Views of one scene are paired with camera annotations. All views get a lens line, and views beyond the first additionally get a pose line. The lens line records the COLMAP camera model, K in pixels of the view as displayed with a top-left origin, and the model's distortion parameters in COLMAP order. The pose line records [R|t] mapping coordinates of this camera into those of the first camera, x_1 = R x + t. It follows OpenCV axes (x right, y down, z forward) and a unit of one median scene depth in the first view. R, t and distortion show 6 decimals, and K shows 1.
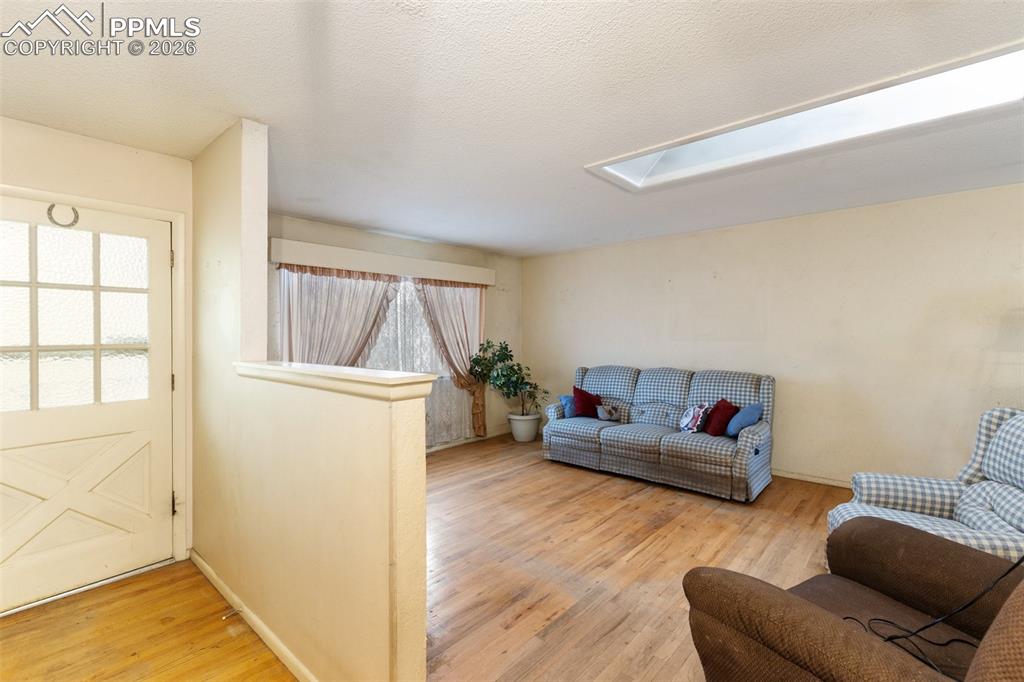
lens RADIAL K [[464.0, 0, 514.3], [0, 464.0, 328.2], [0, 0, 1]] dist [-0.000404, 0.000050]
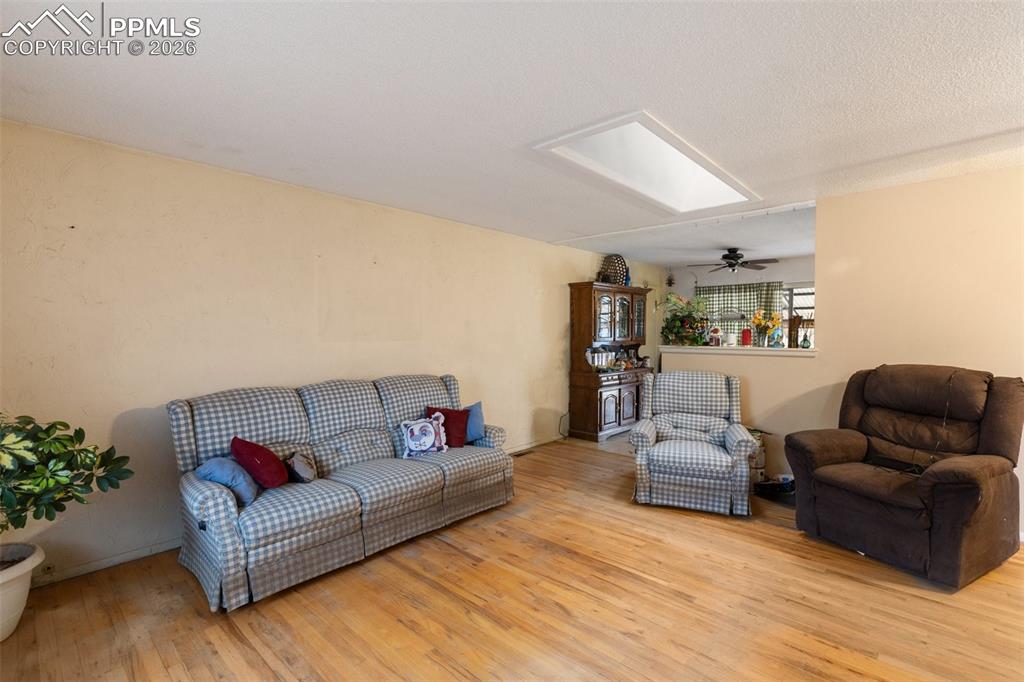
lens RADIAL K [[464.0, 0, 514.3], [0, 464.0, 328.2], [0, 0, 1]] dist [-0.000404, 0.000050]
pose [[0.020081, 0.011227, 0.999735, -0.533859], [-0.012886, 0.999857, -0.010970, 0.015270], [-0.999715, -0.012662, 0.020222, 1.017974]]
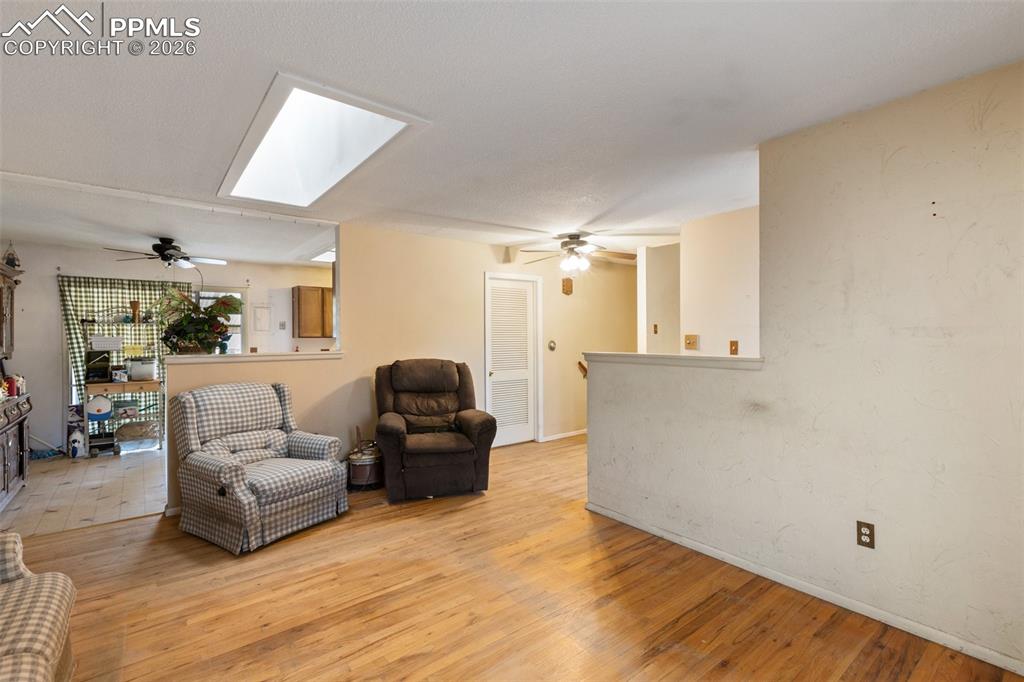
lens RADIAL K [[464.0, 0, 514.3], [0, 464.0, 328.2], [0, 0, 1]] dist [-0.000404, 0.000050]
pose [[-0.985170, 0.010390, 0.171264, -0.101422], [0.005364, 0.999542, -0.029779, 0.019531], [-0.171495, -0.028419, -0.984775, 1.499293]]
